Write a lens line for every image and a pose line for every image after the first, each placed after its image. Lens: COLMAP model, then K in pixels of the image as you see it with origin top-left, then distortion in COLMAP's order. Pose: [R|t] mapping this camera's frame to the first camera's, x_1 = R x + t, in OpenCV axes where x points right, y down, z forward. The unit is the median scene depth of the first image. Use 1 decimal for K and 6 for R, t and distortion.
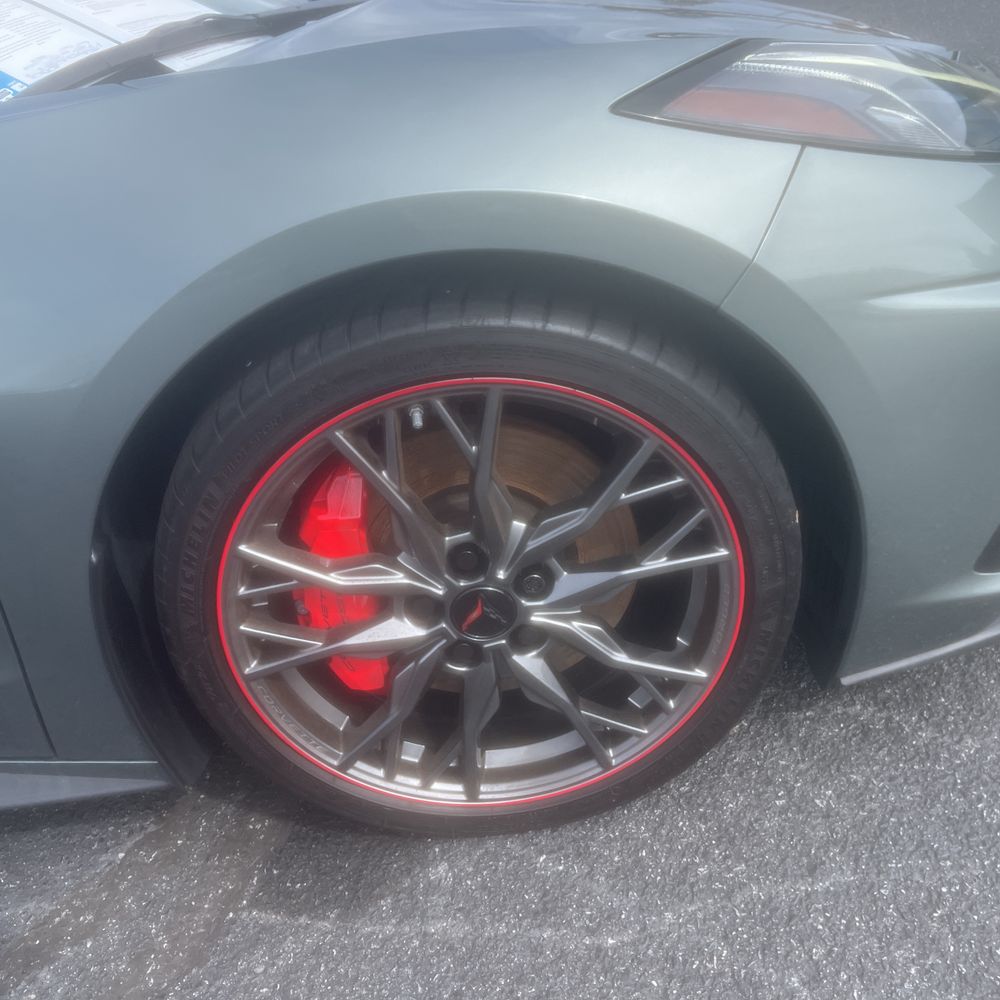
lens RADIAL K [[1096.7, 0, 484.2], [0, 1096.7, 501.8], [0, 0, 1]] dist [0.006683, 0.015550]
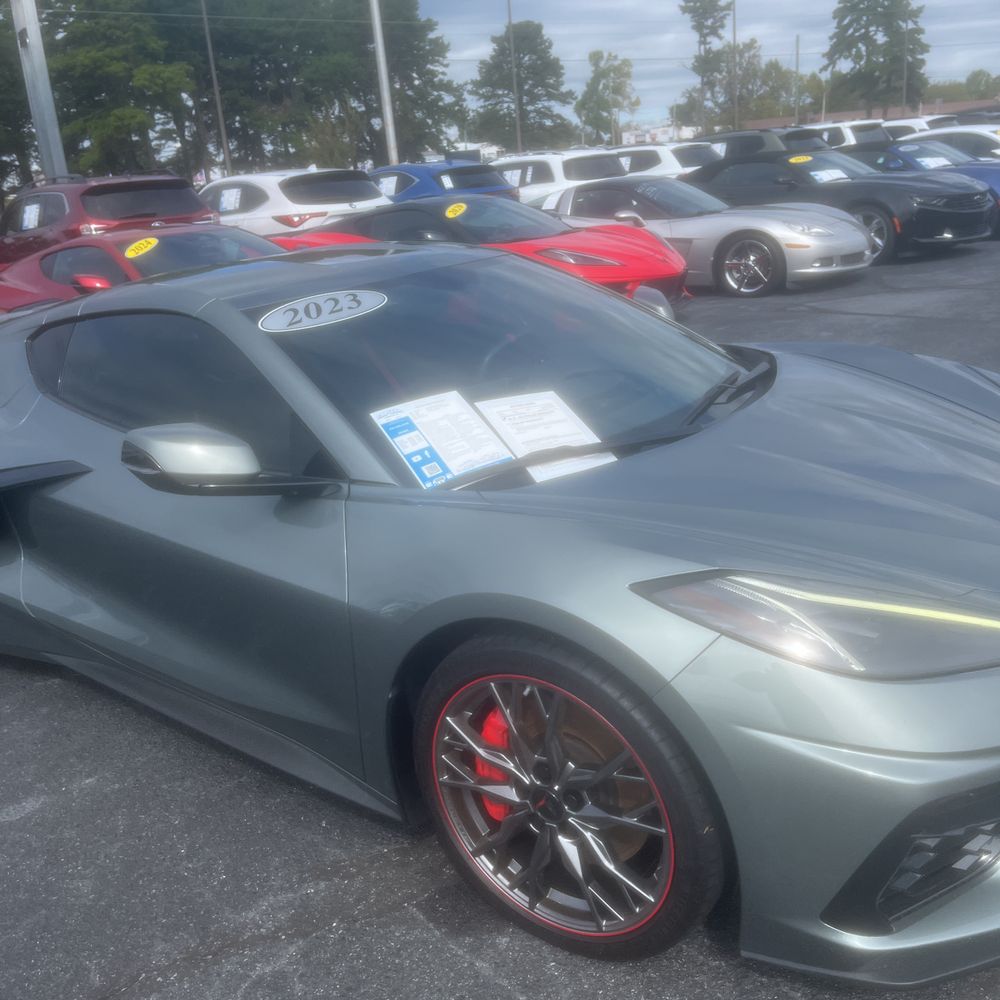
lens RADIAL K [[1026.5, 0, 503.2], [0, 1026.5, 489.8], [0, 0, 1]] dist [0.024876, -0.019492]
pose [[0.787957, 0.273605, -0.551601, 0.726856], [-0.361043, 0.930987, -0.053959, -0.262004], [0.498770, 0.241669, 0.832361, -0.581427]]
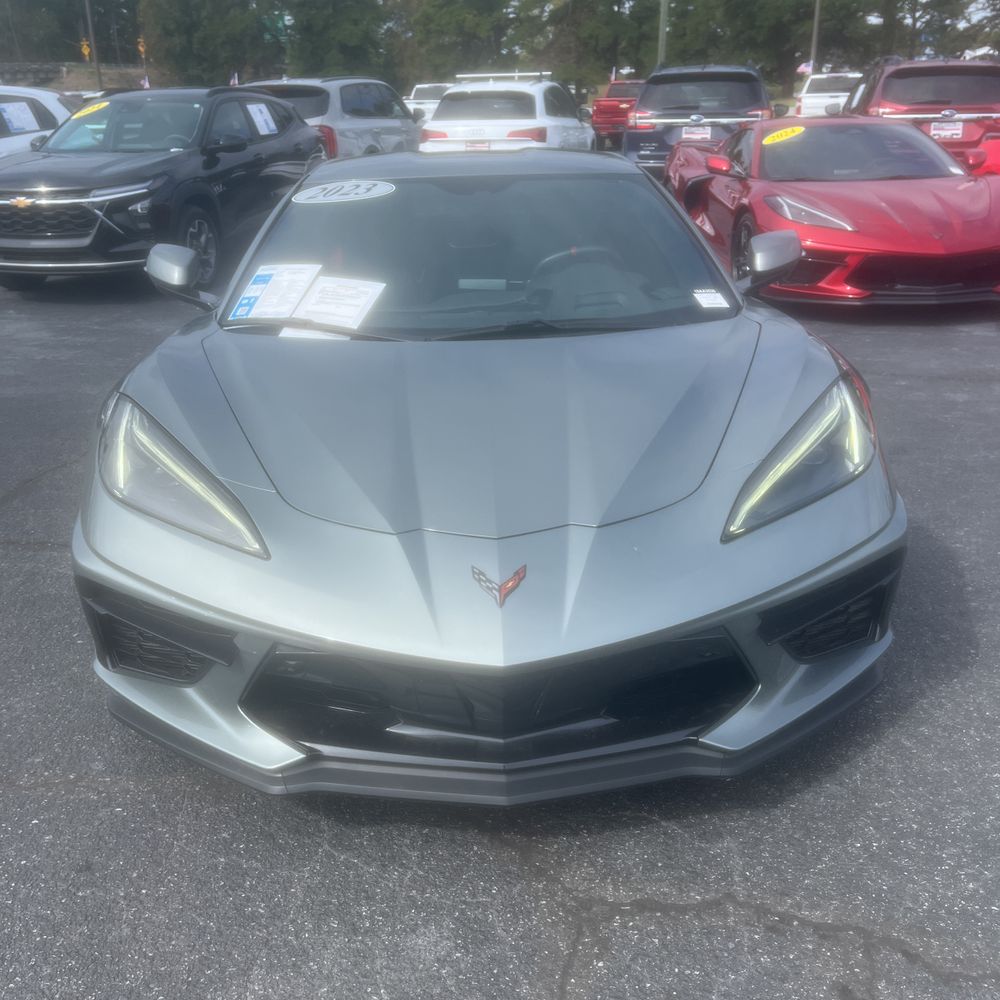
lens RADIAL K [[1003.5, 0, 495.4], [0, 1003.5, 508.3], [0, 0, 1]] dist [0.053185, -0.059350]
pose [[-0.008795, 0.520906, -0.853569, 2.061143], [-0.507772, 0.733034, 0.452579, -1.491660], [0.861446, 0.437399, 0.258055, 1.031712]]
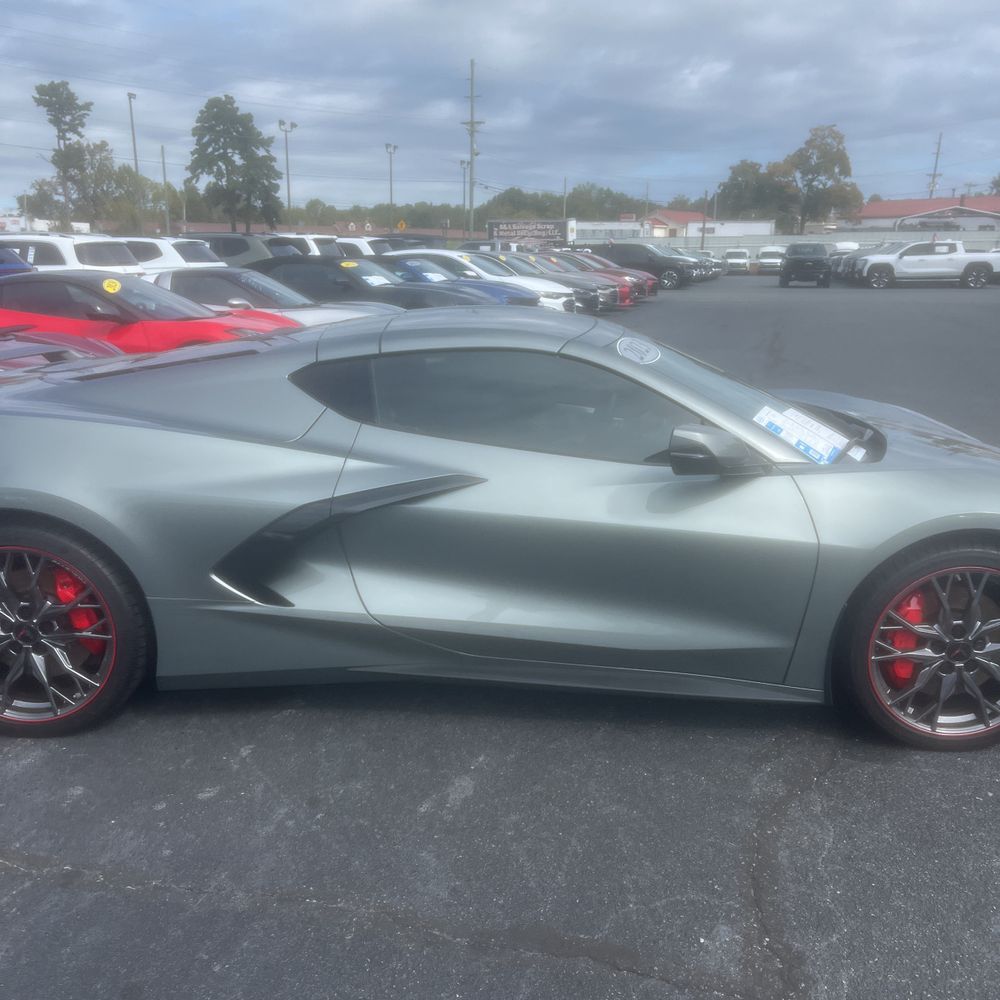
lens RADIAL K [[1018.6, 0, 492.3], [0, 1018.6, 502.9], [0, 0, 1]] dist [0.009031, 0.010385]
pose [[0.982909, 0.181966, -0.027892, -1.190023], [-0.181973, 0.937460, -0.296739, 0.743318], [-0.027849, 0.296743, 0.954551, -1.640765]]
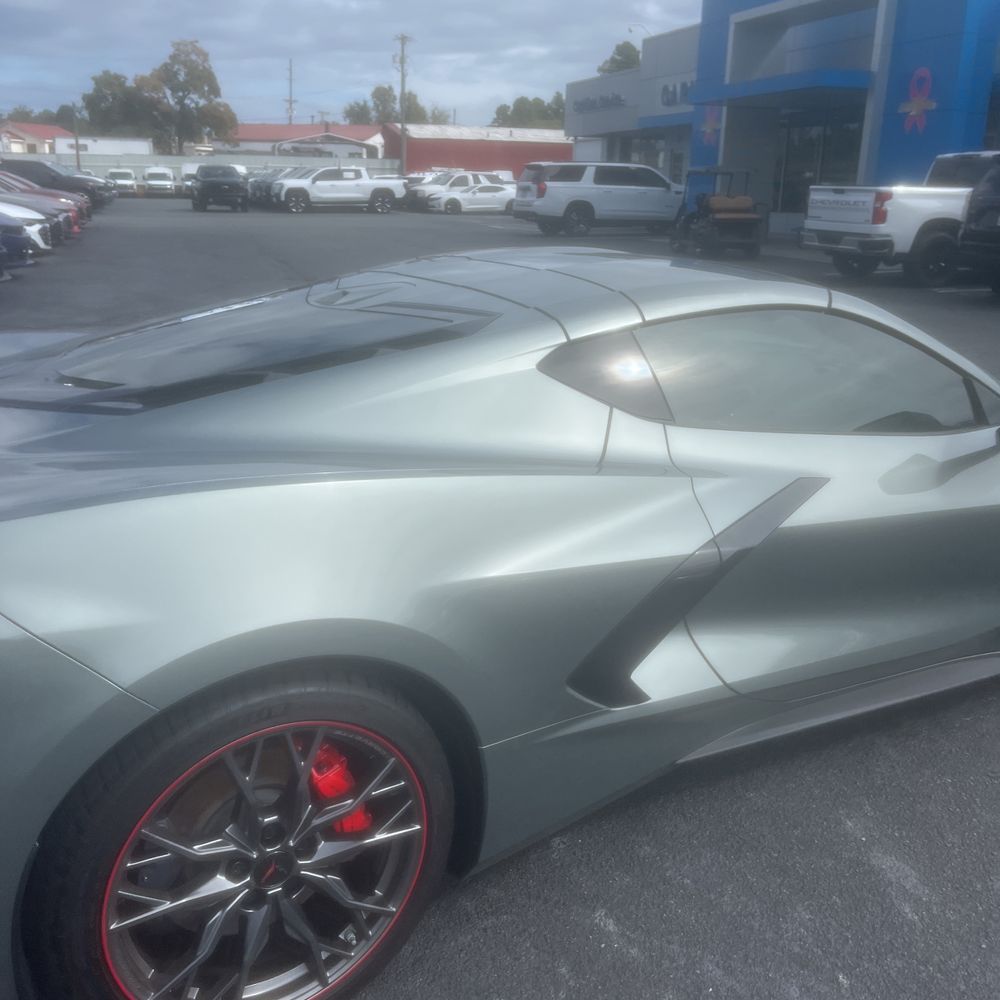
lens RADIAL K [[1003.5, 0, 495.4], [0, 1003.5, 508.3], [0, 0, 1]] dist [0.053185, -0.059350]
pose [[0.847989, 0.021656, 0.529572, -2.946336], [0.124958, 0.962830, -0.239464, 0.373755], [-0.515074, 0.269237, 0.813763, -0.441725]]
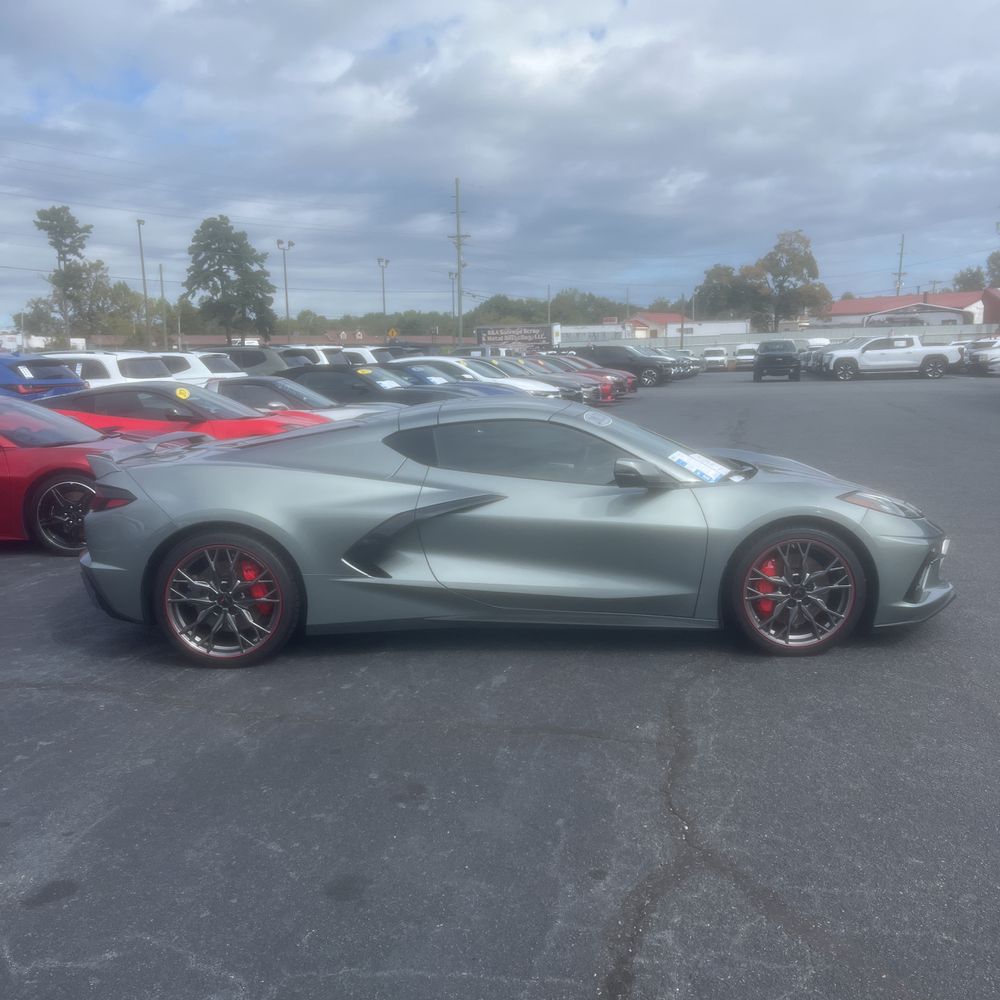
lens RADIAL K [[1025.3, 0, 505.7], [0, 1025.3, 505.8], [0, 0, 1]] dist [0.027230, -0.043090]
pose [[0.988386, 0.150061, -0.023986, -1.186567], [-0.147514, 0.909475, -0.388709, 1.650507], [-0.036515, 0.387733, 0.921048, -3.167511]]
